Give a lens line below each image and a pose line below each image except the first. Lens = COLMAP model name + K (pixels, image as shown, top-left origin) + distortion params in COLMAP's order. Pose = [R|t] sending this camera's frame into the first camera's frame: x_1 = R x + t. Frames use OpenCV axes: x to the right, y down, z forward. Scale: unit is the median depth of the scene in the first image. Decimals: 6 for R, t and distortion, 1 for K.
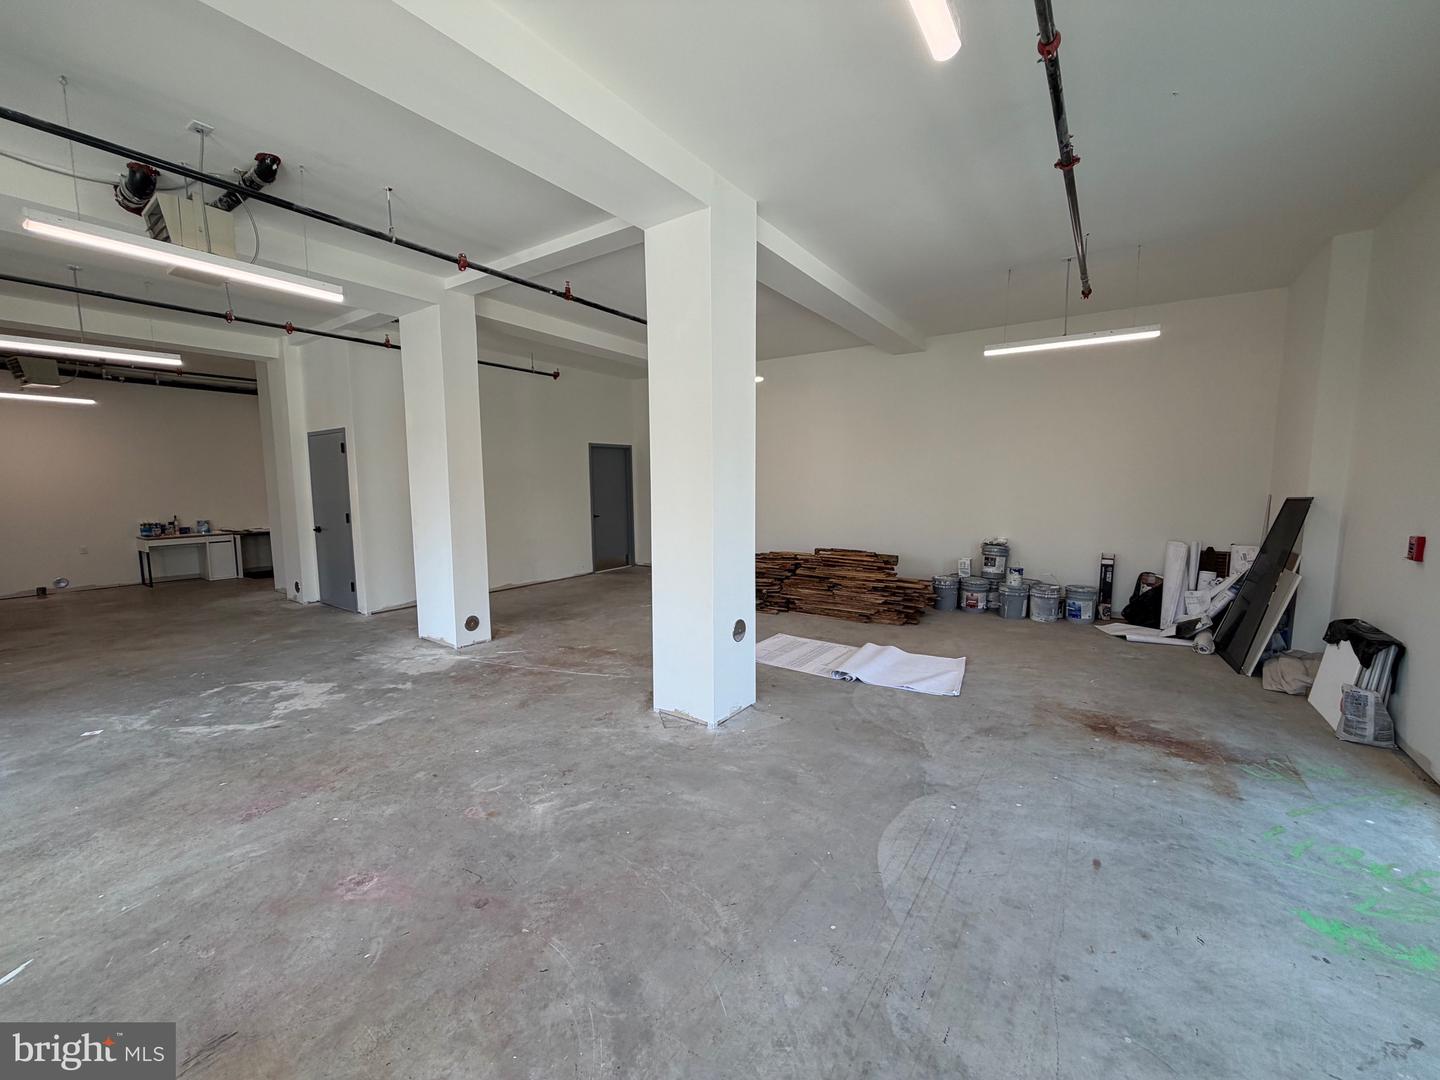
lens RADIAL K [[574.6, 0, 717.4], [0, 574.6, 539.5], [0, 0, 1]] dist [0.000956, 0.000307]
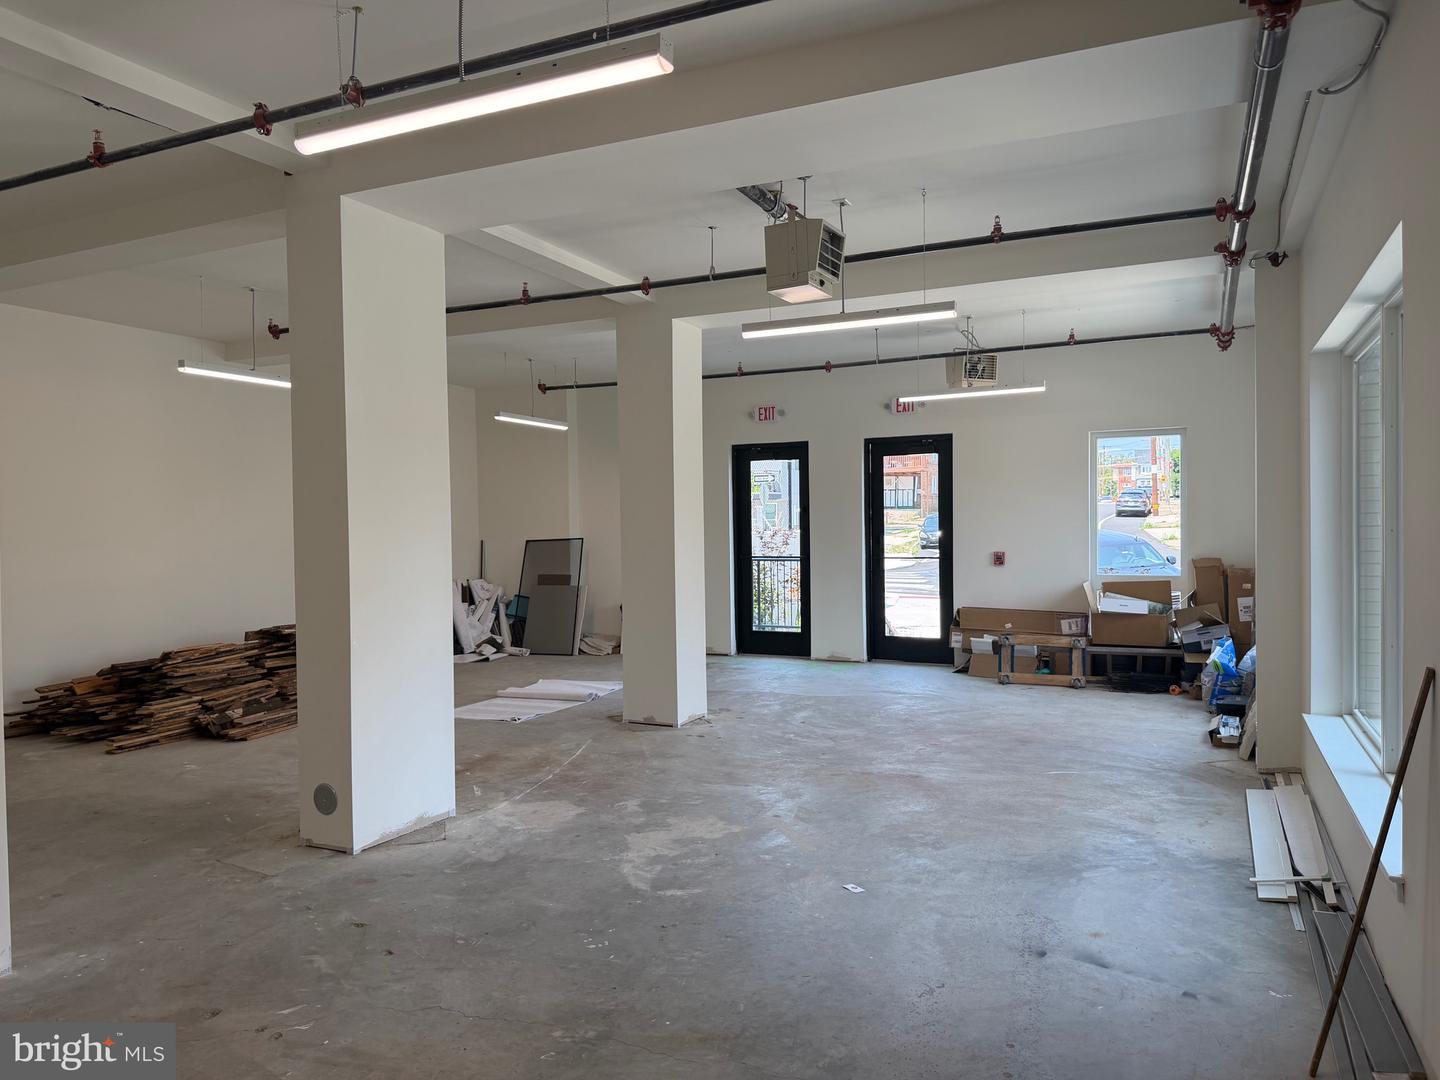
lens RADIAL K [[1004.6, 0, 718.6], [0, 1004.6, 553.8], [0, 0, 1]] dist [0.033721, -0.055520]
pose [[-0.166497, -0.020727, 0.985824, -1.790656], [0.117237, 0.992271, 0.040662, -0.095160], [-0.979048, 0.122345, -0.162780, 1.050473]]
